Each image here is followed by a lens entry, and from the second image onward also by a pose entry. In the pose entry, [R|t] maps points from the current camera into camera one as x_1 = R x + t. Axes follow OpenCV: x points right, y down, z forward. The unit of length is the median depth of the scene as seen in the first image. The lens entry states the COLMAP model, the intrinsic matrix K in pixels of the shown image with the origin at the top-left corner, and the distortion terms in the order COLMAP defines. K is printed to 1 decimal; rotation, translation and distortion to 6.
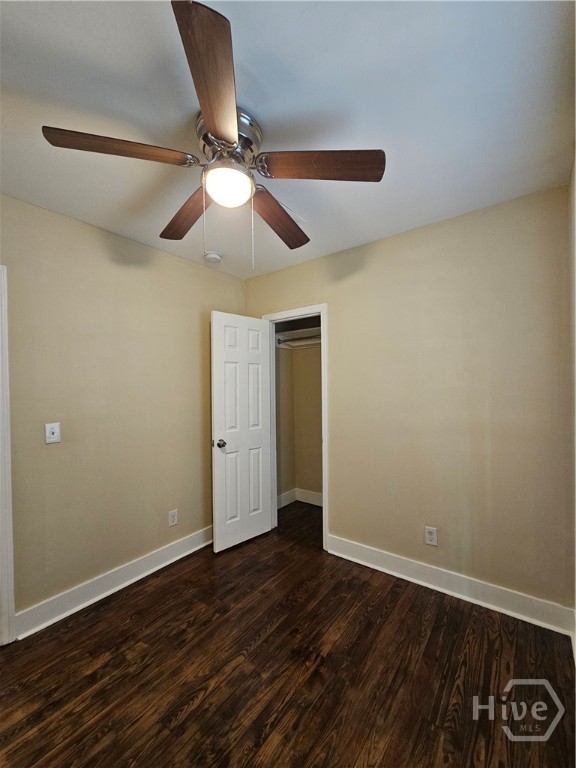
lens RADIAL K [[315.6, 0, 291.1], [0, 315.6, 389.8], [0, 0, 1]] dist [-0.004245, 0.002154]
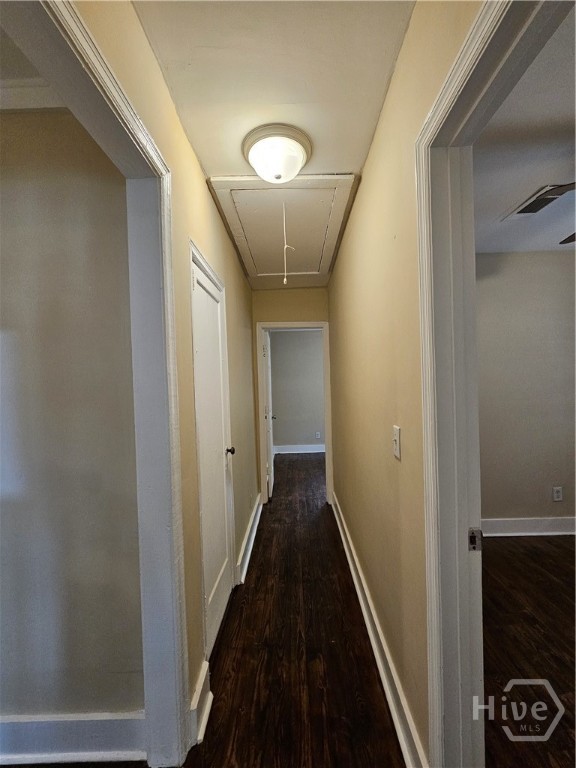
lens RADIAL K [[315.6, 0, 291.1], [0, 315.6, 389.8], [0, 0, 1]] dist [-0.004245, 0.002154]
pose [[0.806869, -0.017684, 0.590465, -1.418604], [0.024440, 0.999695, -0.003458, 0.021018], [-0.590224, 0.017221, 0.807056, 0.719670]]
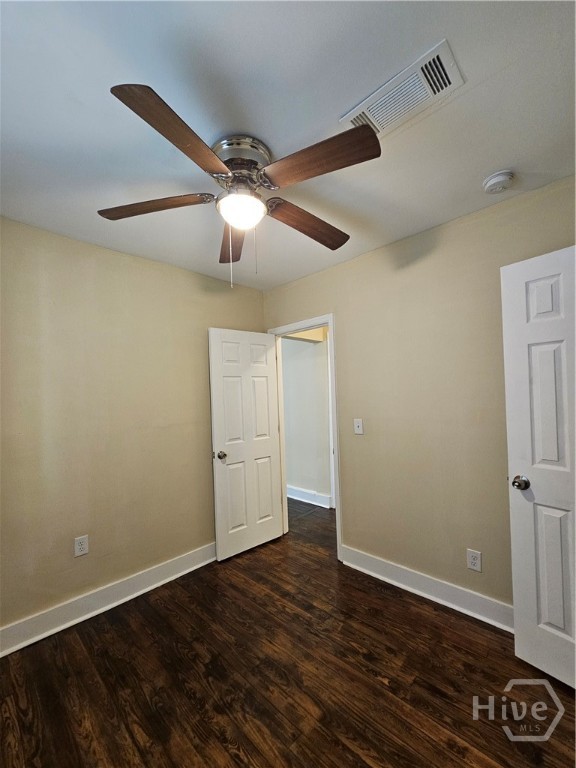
lens RADIAL K [[315.6, 0, 291.1], [0, 315.6, 389.8], [0, 0, 1]] dist [-0.004245, 0.002154]
pose [[-0.121005, 0.006688, -0.992629, 0.614935], [0.027631, 0.999613, 0.003367, -0.029486], [0.992267, -0.027020, -0.121143, 0.937557]]
